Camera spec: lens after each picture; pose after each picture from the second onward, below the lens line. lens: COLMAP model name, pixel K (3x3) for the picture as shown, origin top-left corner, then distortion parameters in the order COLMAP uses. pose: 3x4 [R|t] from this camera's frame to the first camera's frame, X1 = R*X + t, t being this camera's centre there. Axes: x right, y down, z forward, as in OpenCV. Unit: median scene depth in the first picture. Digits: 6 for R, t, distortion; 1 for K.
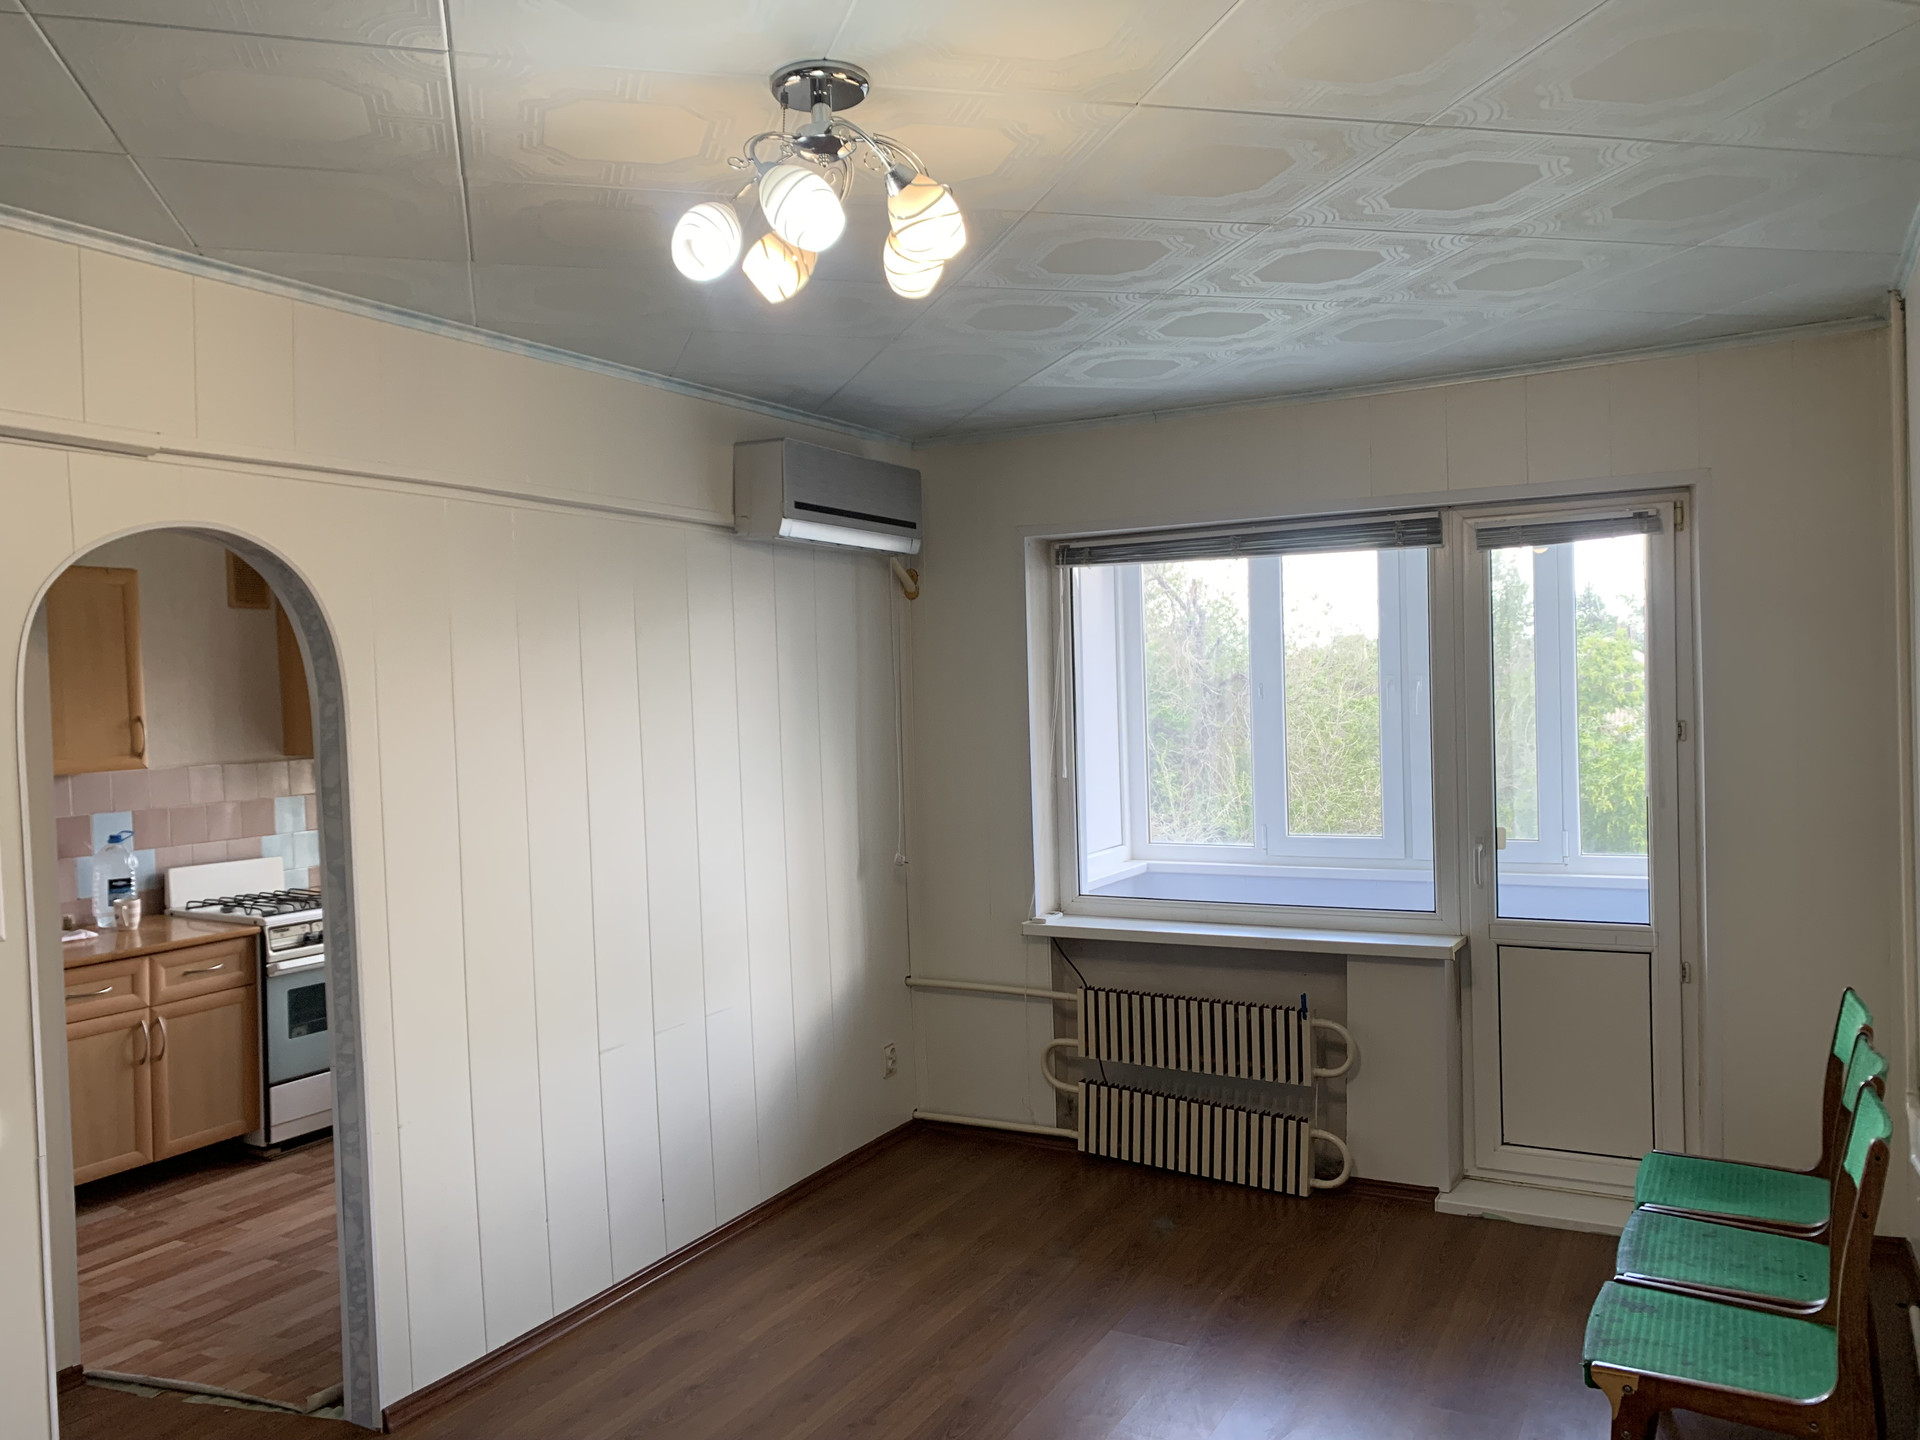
lens RADIAL K [[1454.4, 0, 924.6], [0, 1454.4, 727.3], [0, 0, 1]] dist [0.022080, -0.032657]
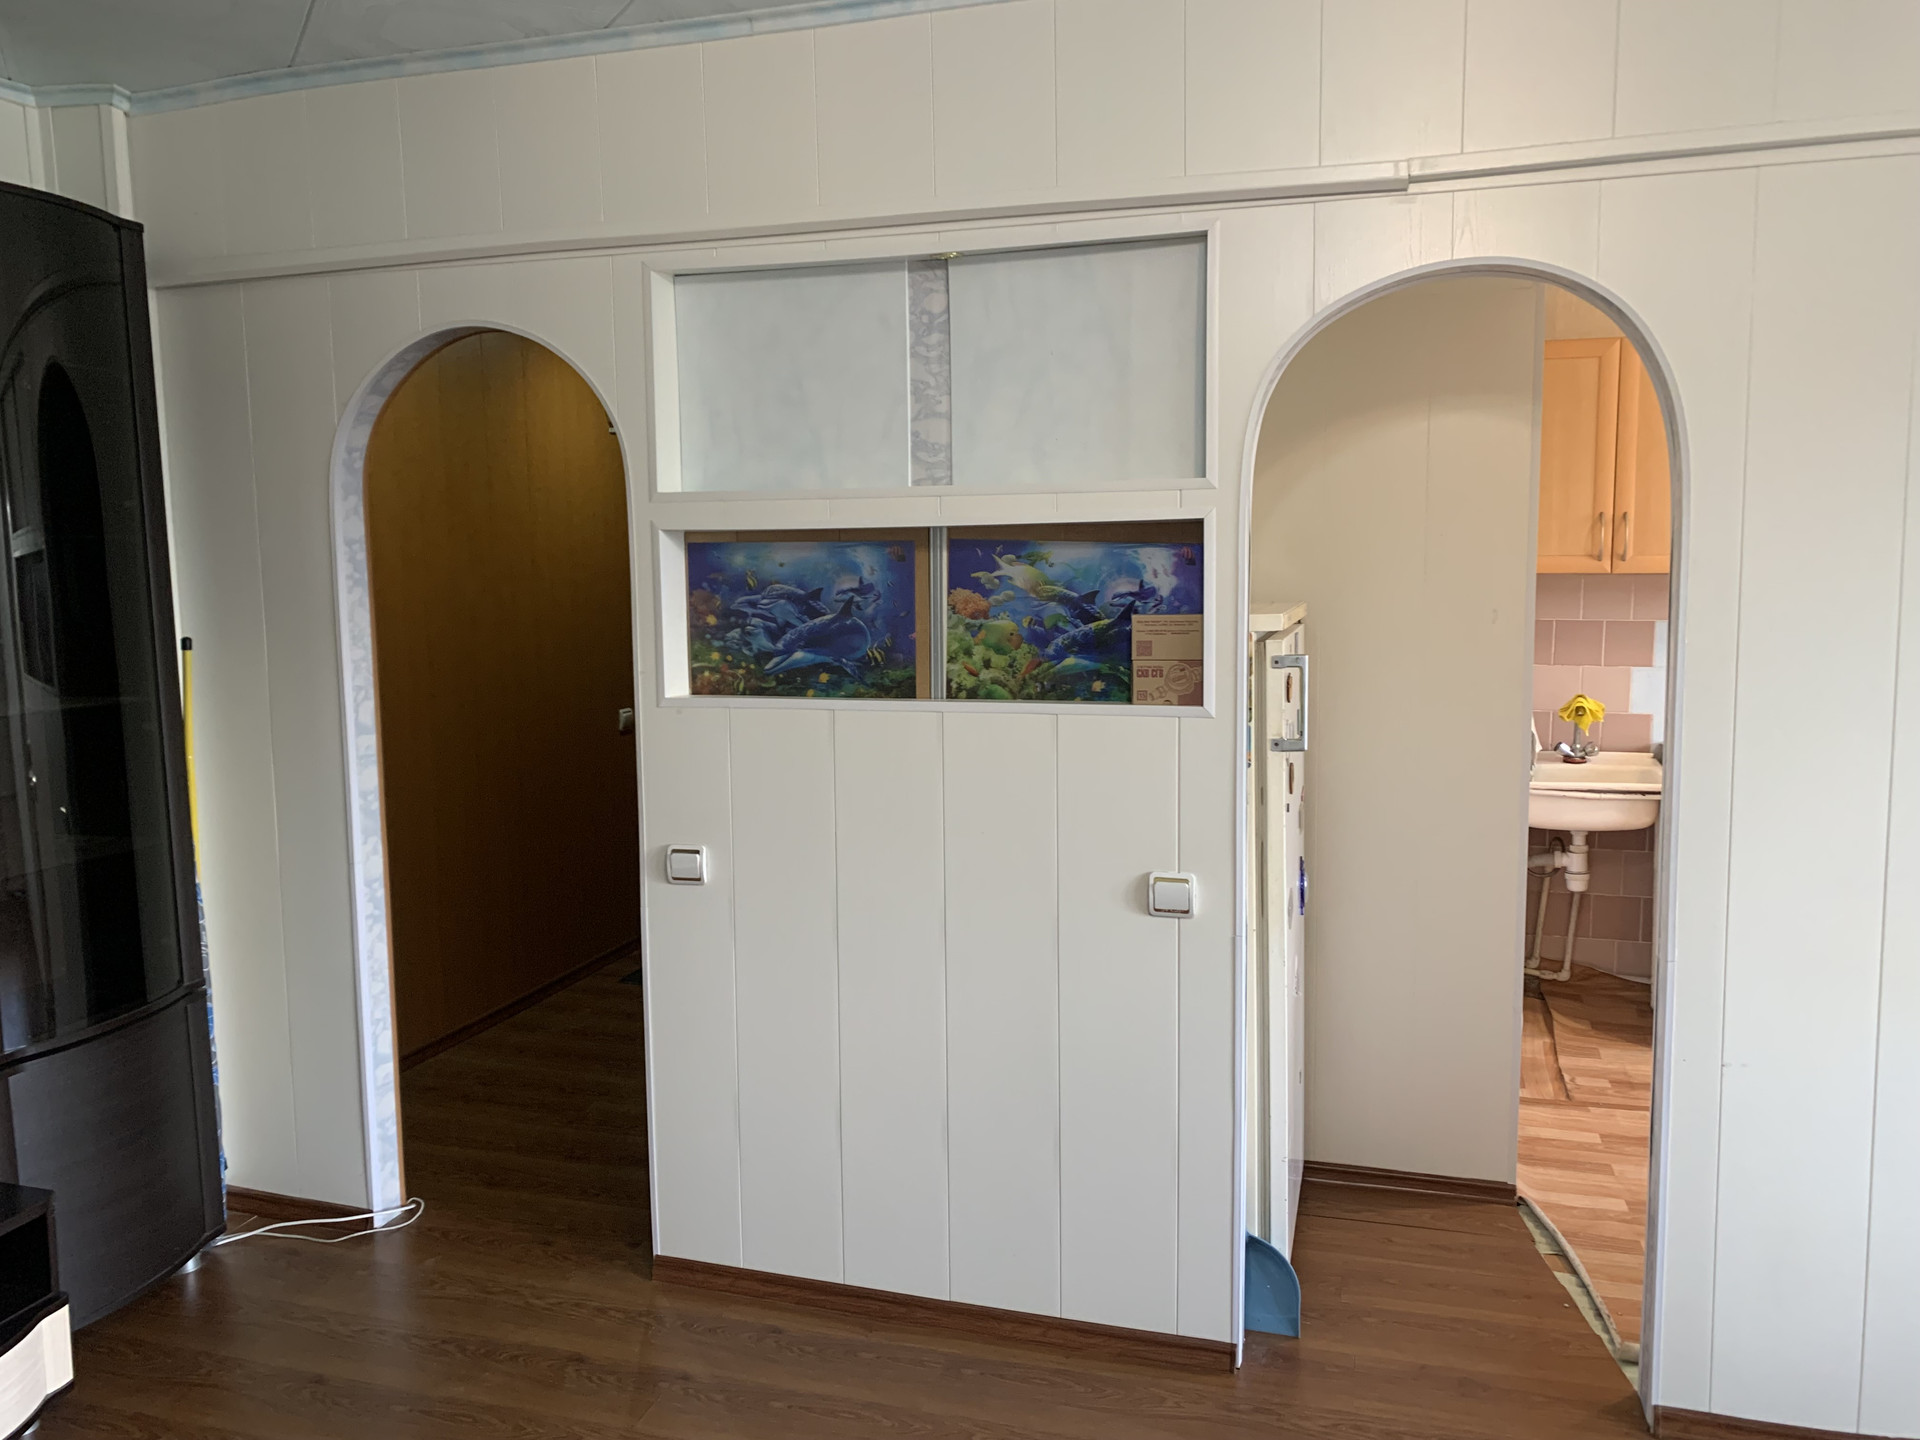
lens RADIAL K [[1454.4, 0, 927.7], [0, 1454.4, 711.7], [0, 0, 1]] dist [0.022080, -0.032657]
pose [[0.202766, 0.138677, -0.969358, 0.157844], [-0.012008, 0.990199, 0.139147, 0.001174], [0.979154, -0.016574, 0.202444, 0.300380]]
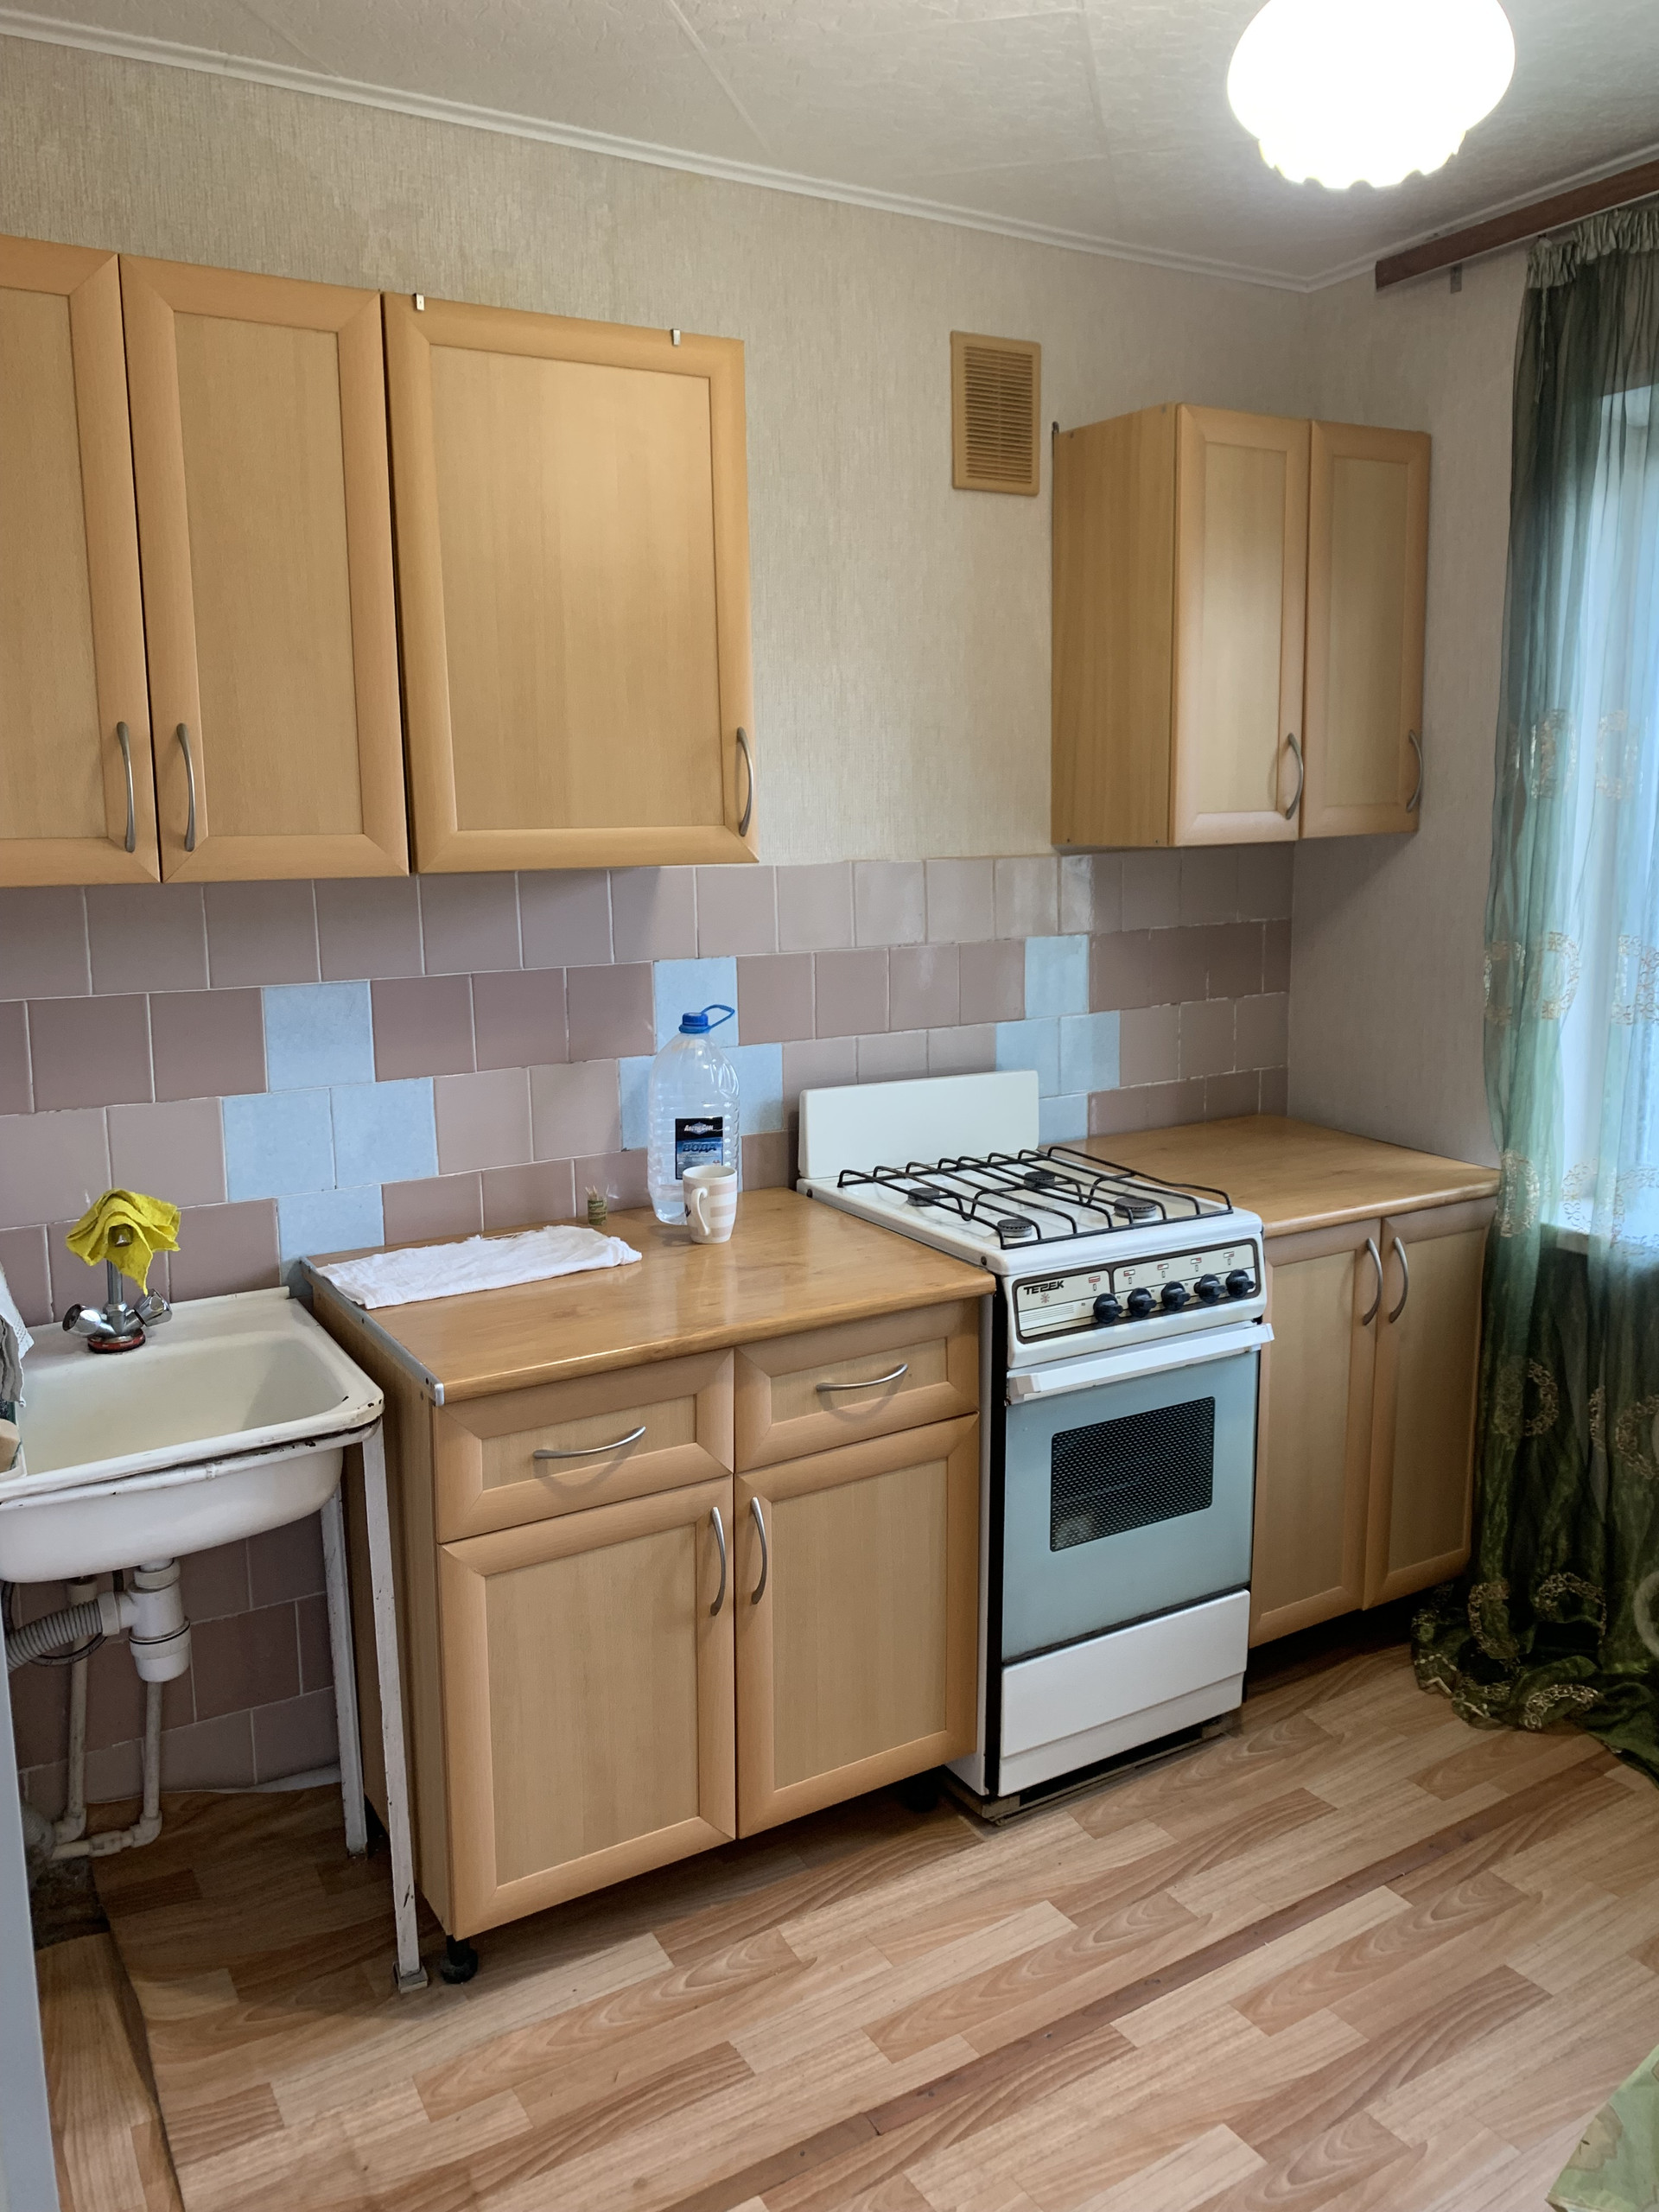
lens RADIAL K [[1675.5, 0, 844.8], [0, 1675.5, 1071.5], [0, 0, 1]] dist [0.022080, -0.032657]
pose [[0.876678, 0.091964, -0.472206, -0.290660], [-0.025526, 0.989068, 0.145233, 0.018425], [0.480400, -0.115269, 0.869442, 0.611252]]
